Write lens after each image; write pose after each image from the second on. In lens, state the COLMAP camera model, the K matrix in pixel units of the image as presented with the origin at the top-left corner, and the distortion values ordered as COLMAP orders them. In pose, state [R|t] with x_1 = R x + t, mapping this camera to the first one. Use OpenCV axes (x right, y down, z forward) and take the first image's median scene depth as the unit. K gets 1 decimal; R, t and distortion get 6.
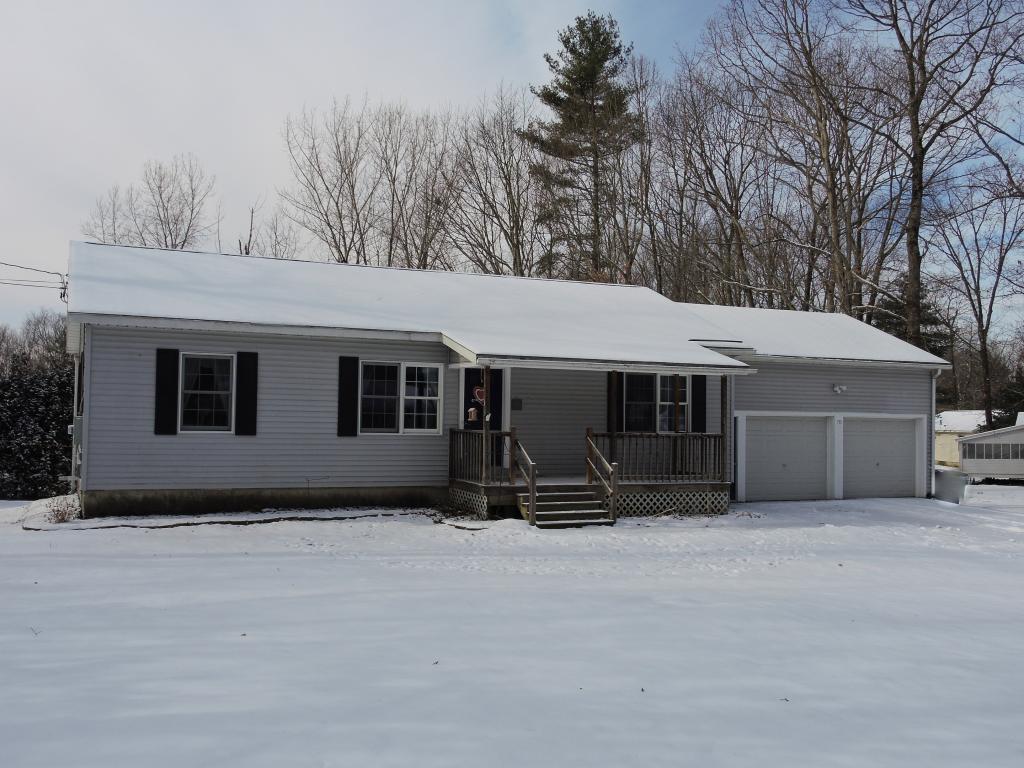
lens RADIAL K [[1003.9, 0, 511.4], [0, 1003.9, 349.3], [0, 0, 1]] dist [0.002886, -0.004339]
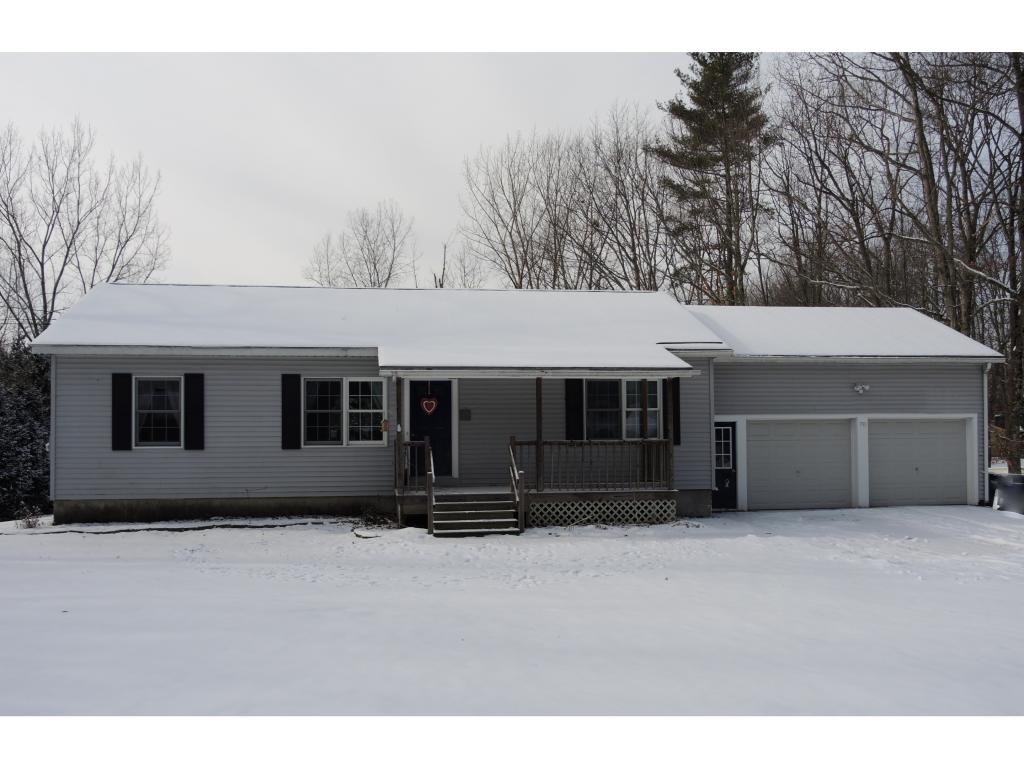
lens RADIAL K [[937.2, 0, 518.5], [0, 937.2, 385.7], [0, 0, 1]] dist [0.002813, -0.094394]
pose [[0.963411, -0.035860, -0.265620, 0.321431], [0.040890, 0.999073, 0.013429, 0.015697], [0.264892, -0.023799, 0.963984, 0.107205]]
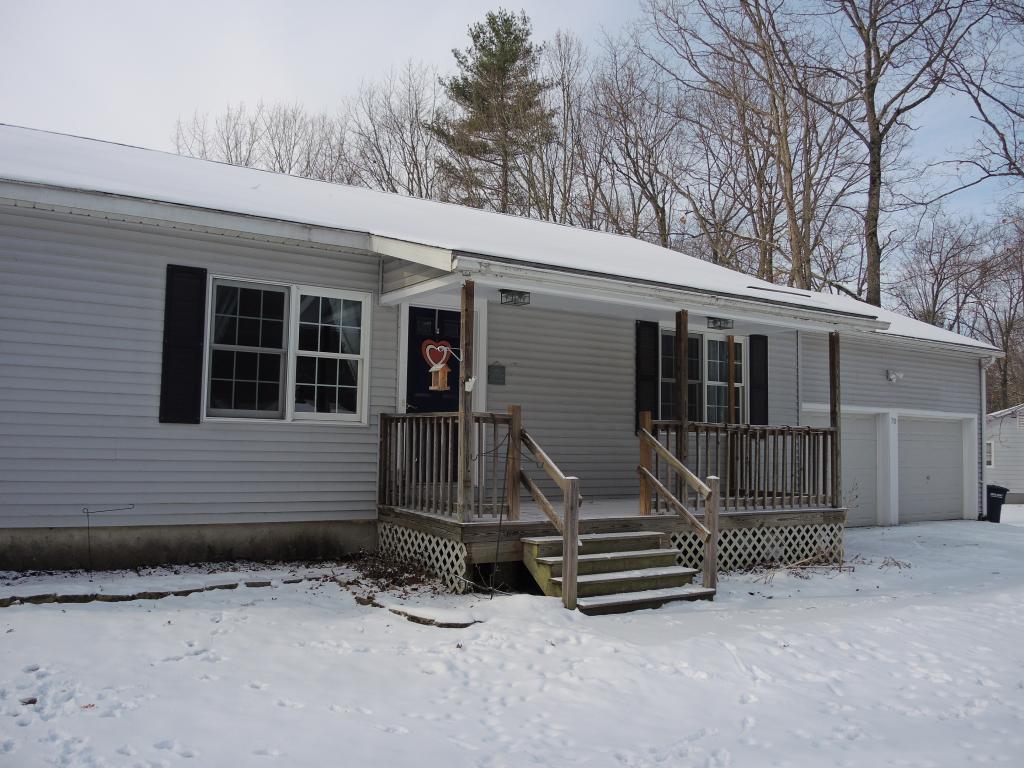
lens RADIAL K [[851.0, 0, 510.2], [0, 851.0, 369.4], [0, 0, 1]] dist [-0.055967, -0.001071]
pose [[0.989725, 0.017018, 0.141965, -0.058293], [-0.014862, 0.999758, -0.016236, 0.061853], [-0.142207, 0.013959, 0.989738, 0.539672]]
